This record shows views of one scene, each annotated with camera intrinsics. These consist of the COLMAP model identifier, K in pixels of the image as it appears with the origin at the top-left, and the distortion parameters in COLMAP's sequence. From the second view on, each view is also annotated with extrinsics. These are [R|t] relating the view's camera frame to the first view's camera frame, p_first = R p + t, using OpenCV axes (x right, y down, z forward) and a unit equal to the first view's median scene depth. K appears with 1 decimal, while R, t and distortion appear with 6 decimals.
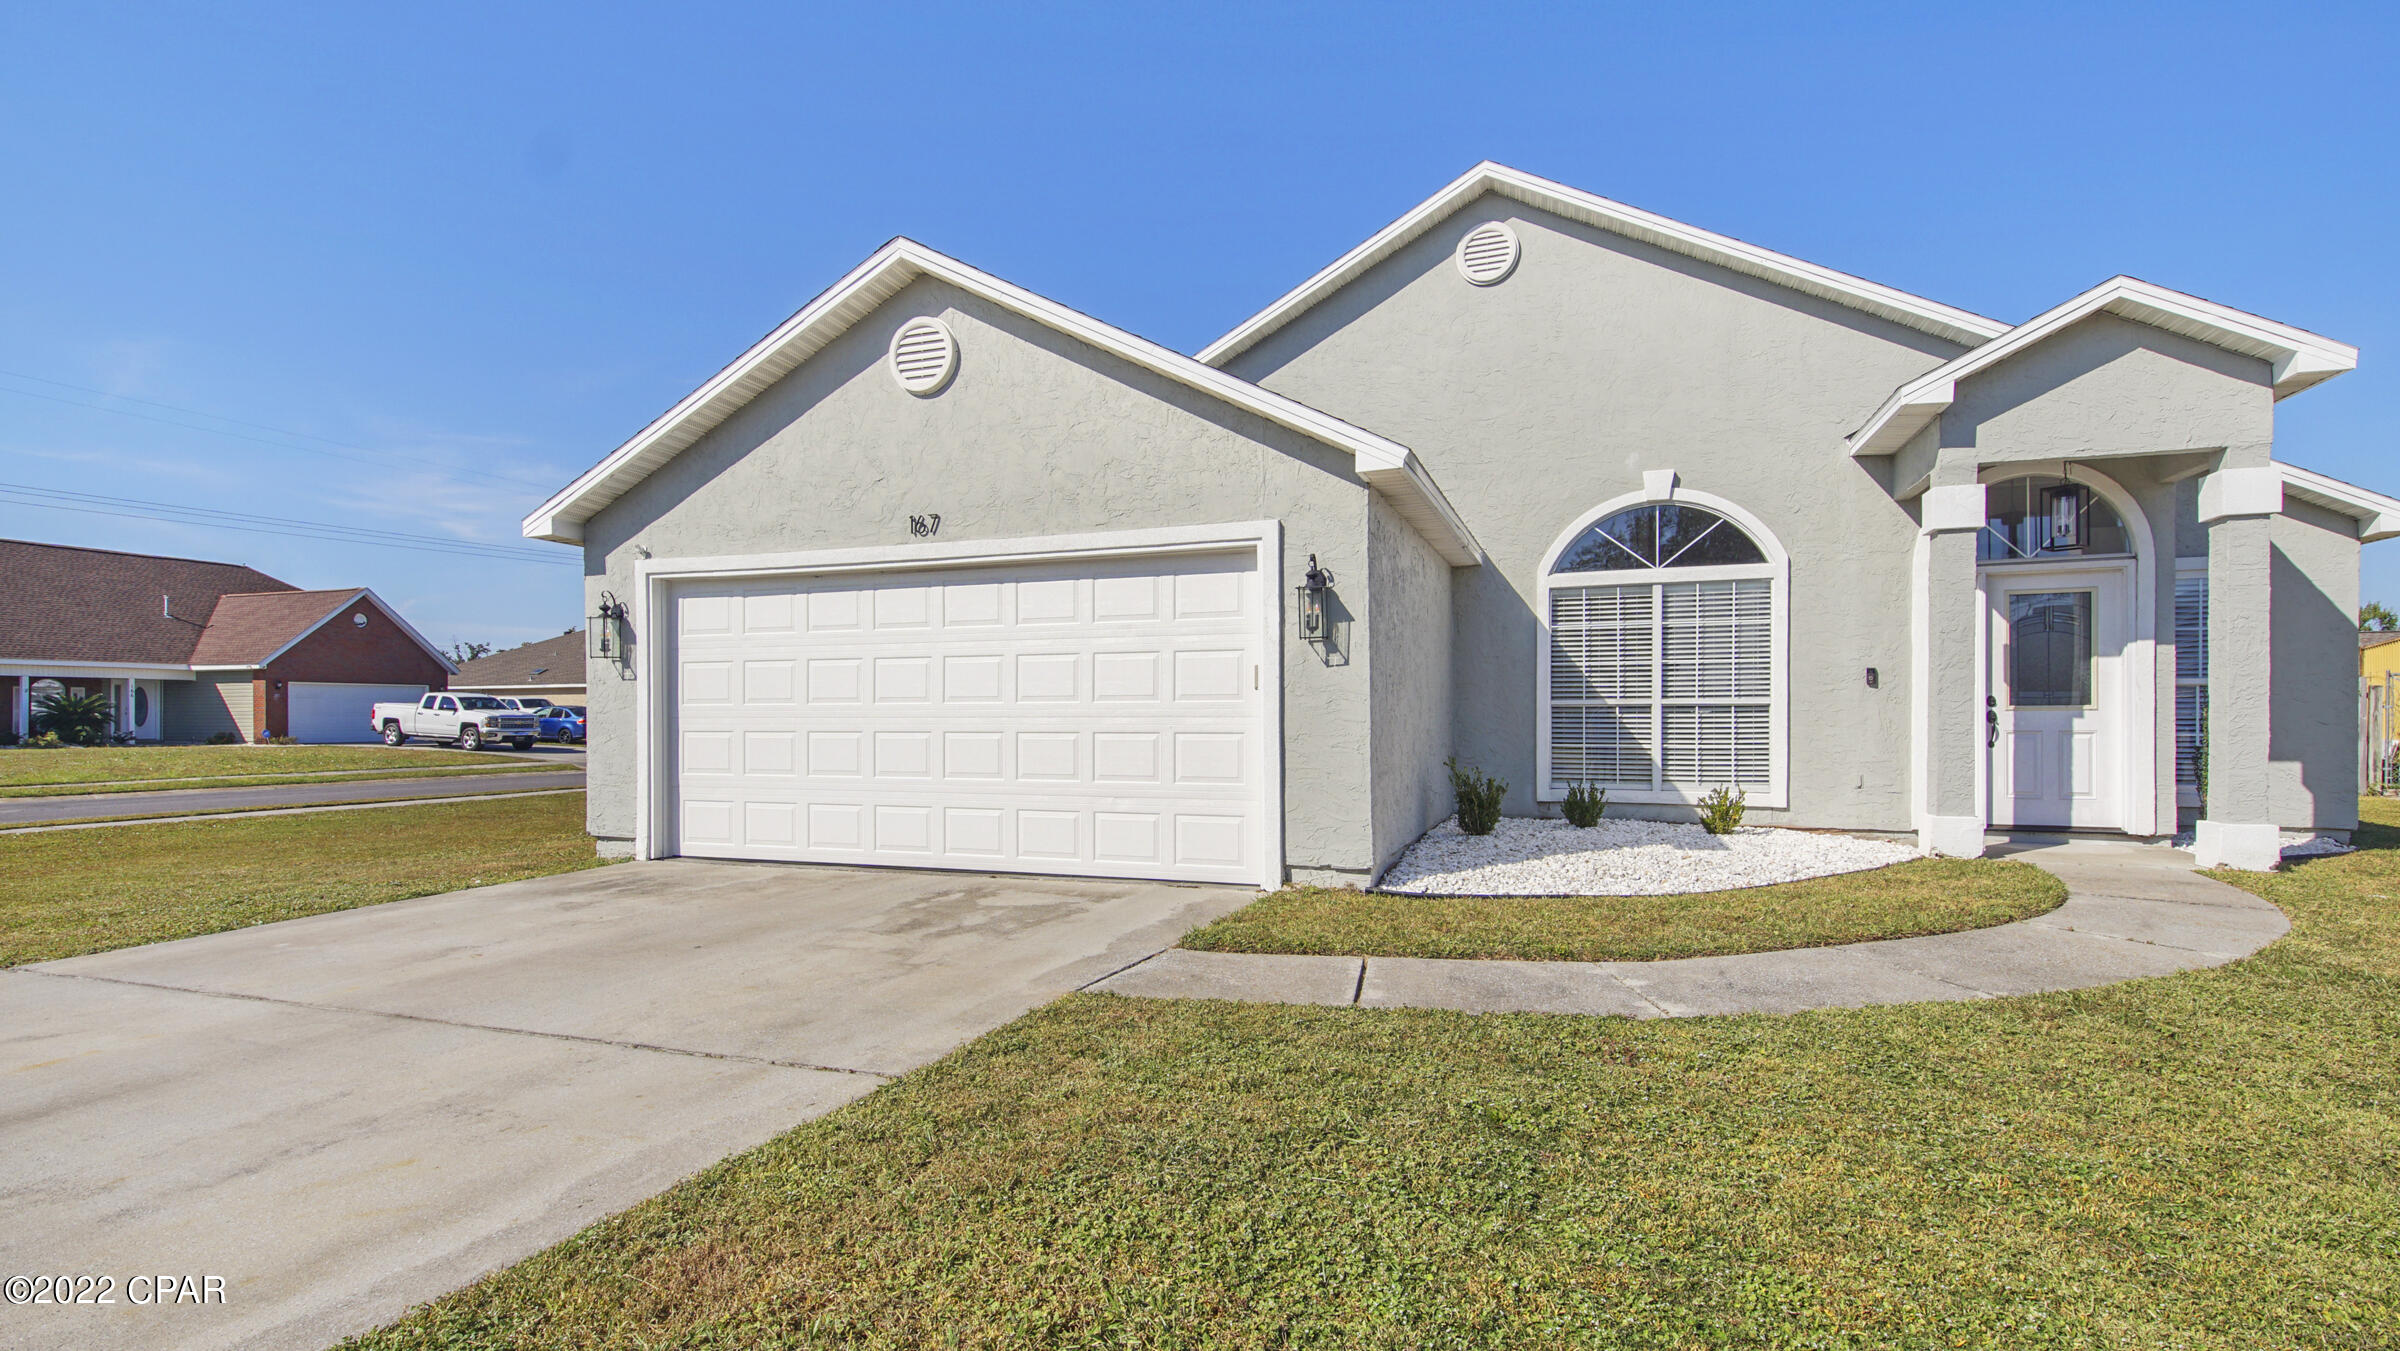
lens RADIAL K [[1076.2, 0, 1208.8], [0, 1076.2, 713.9], [0, 0, 1]] dist [0.034636, -0.019536]
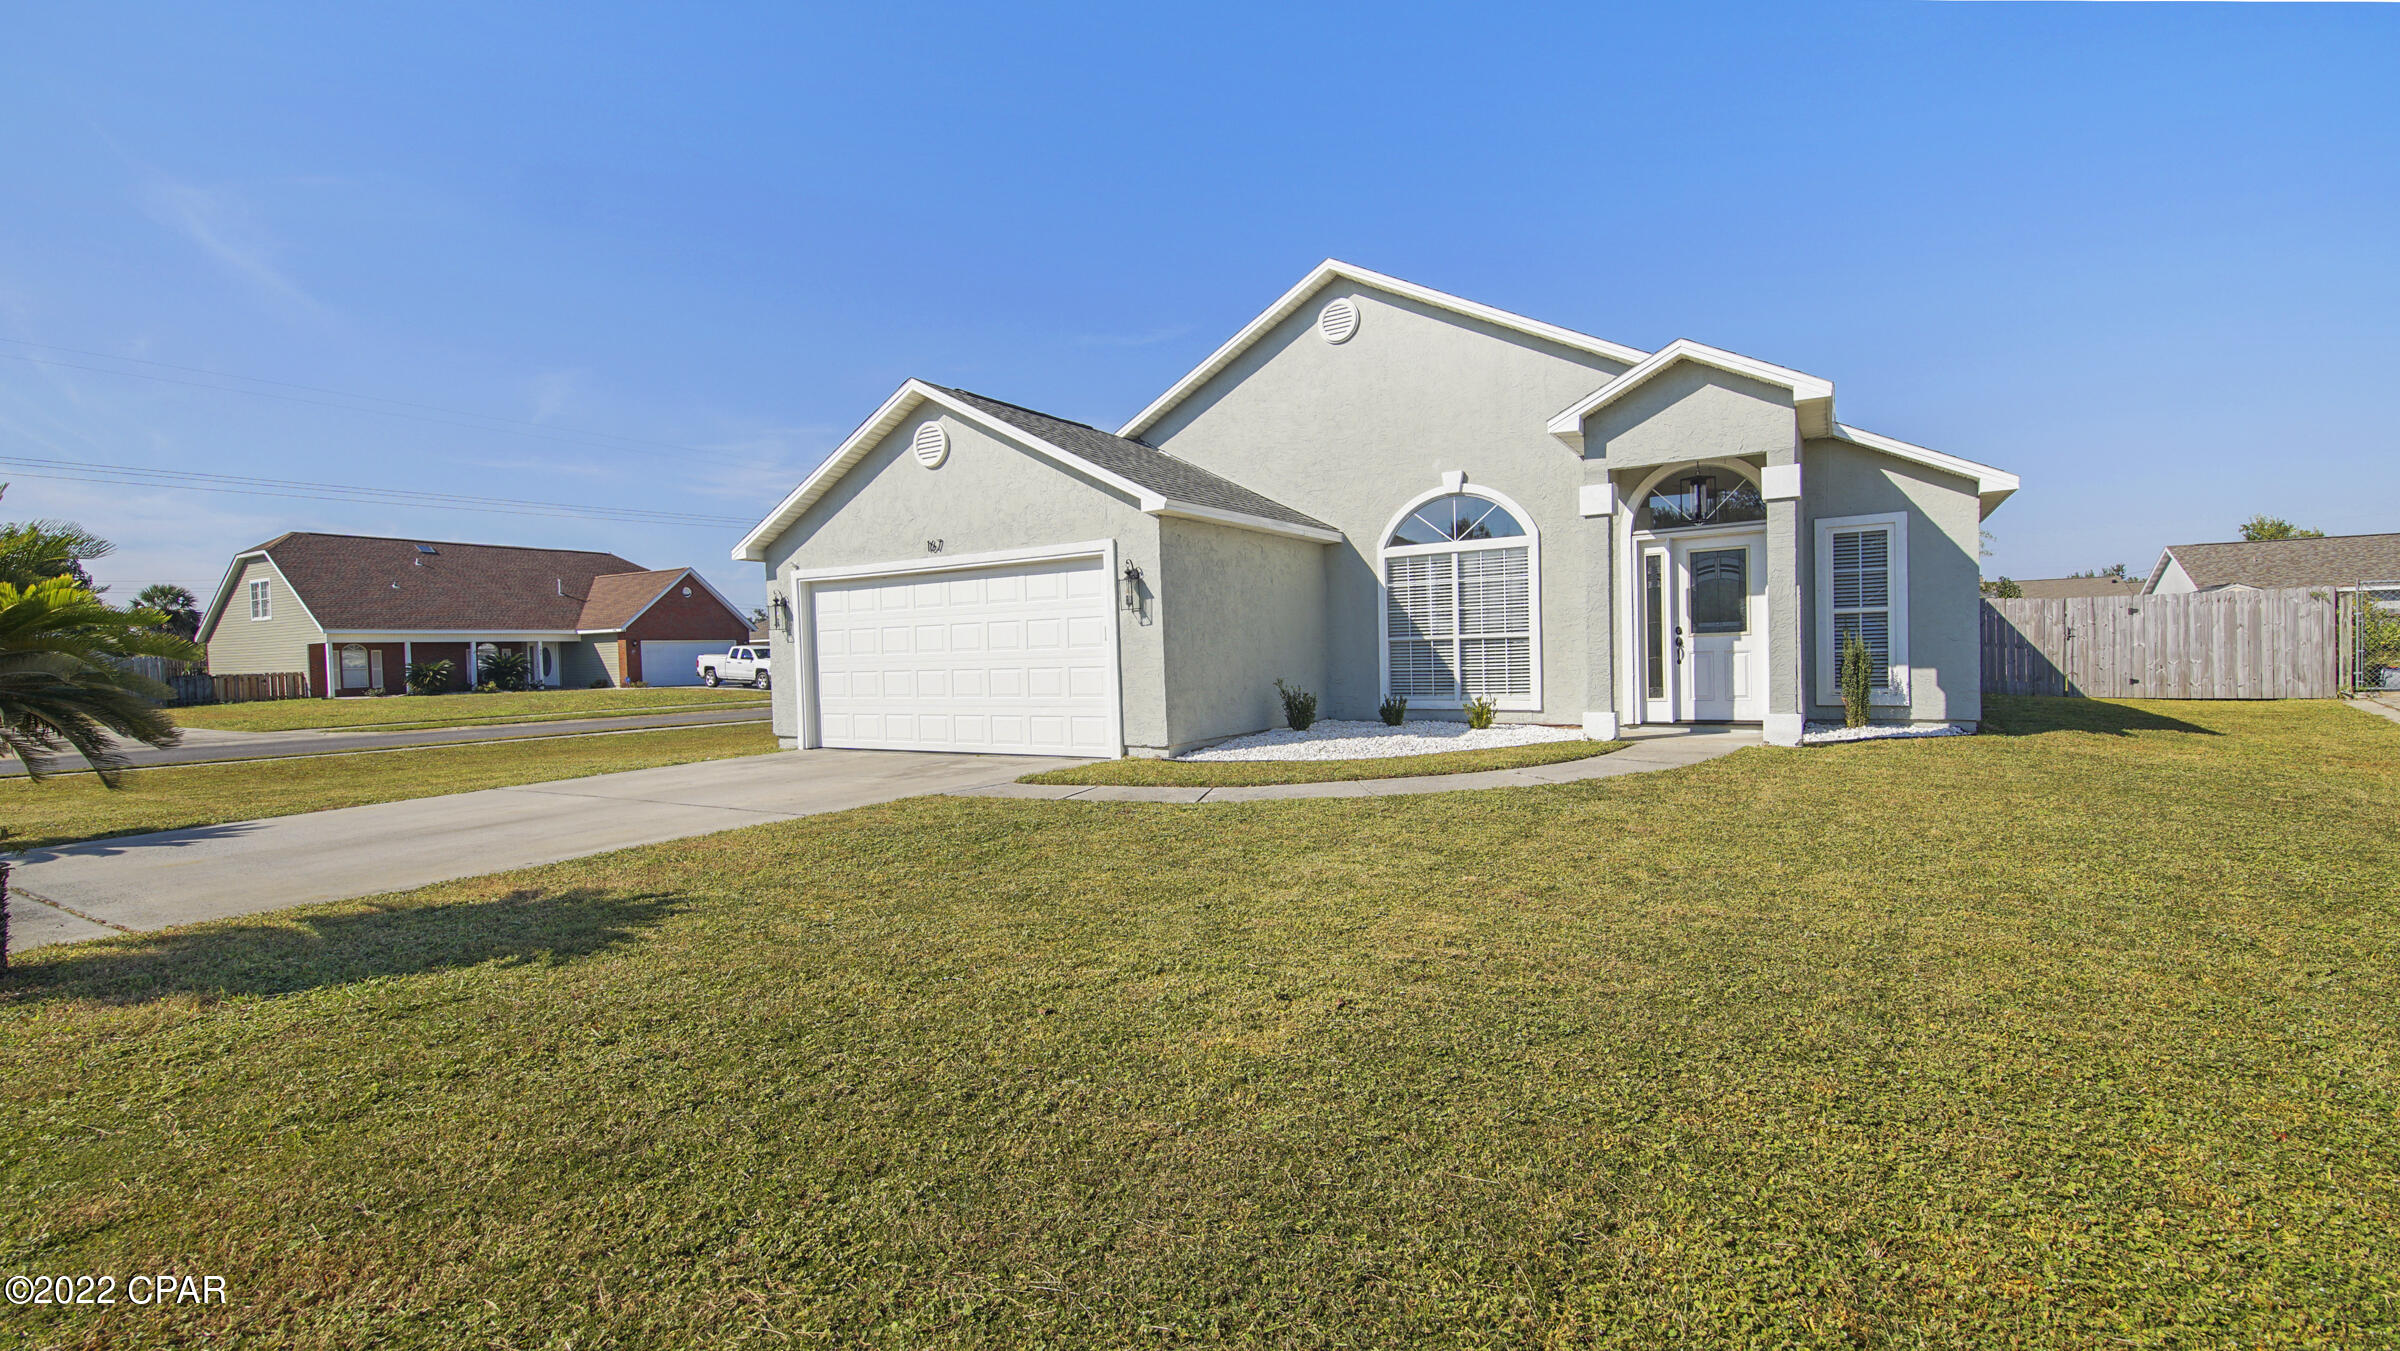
lens RADIAL K [[1023.3, 0, 1200.0], [0, 1023.3, 675.5], [0, 0, 1]] dist [0.028608, -0.000029]
pose [[0.977335, -0.020531, -0.210700, 0.400485], [0.026506, 0.999321, 0.025574, -0.004120], [0.210032, -0.030579, 0.977216, -0.403104]]
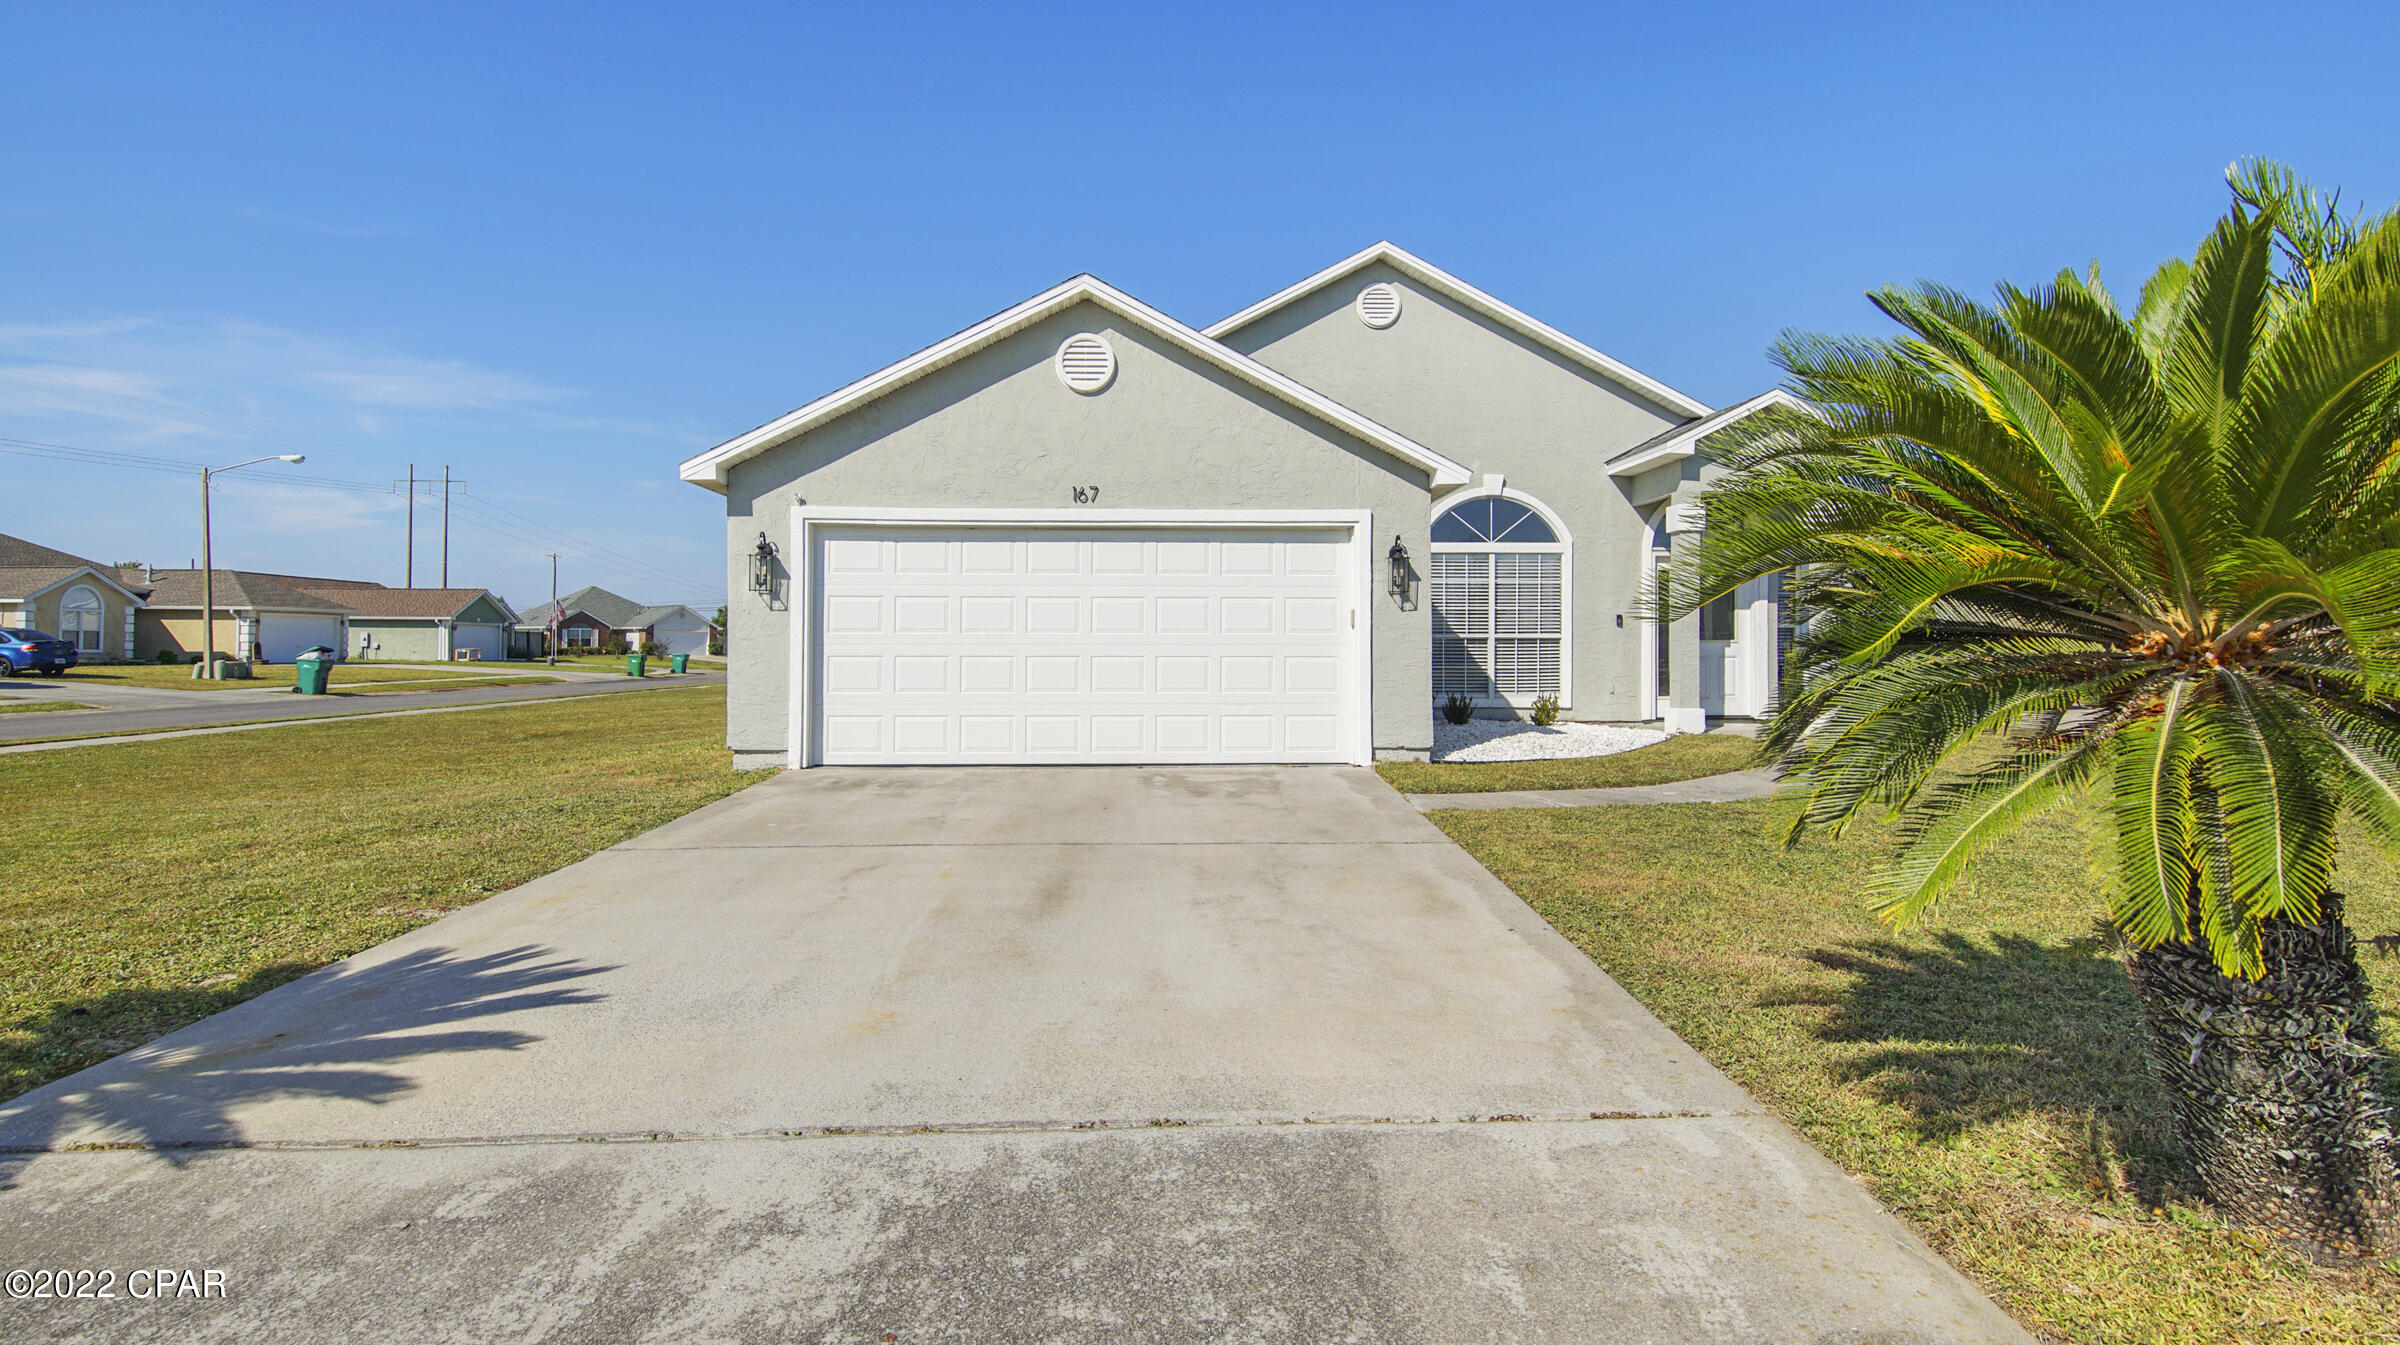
lens RADIAL K [[1105.1, 0, 1183.8], [0, 1105.1, 627.6], [0, 0, 1]] dist [0.031246, 0.000000]
pose [[0.927582, 0.009291, 0.373504, -0.552432], [-0.003832, 0.999875, -0.015355, 0.002281], [-0.373600, 0.012812, 0.927501, -0.221107]]
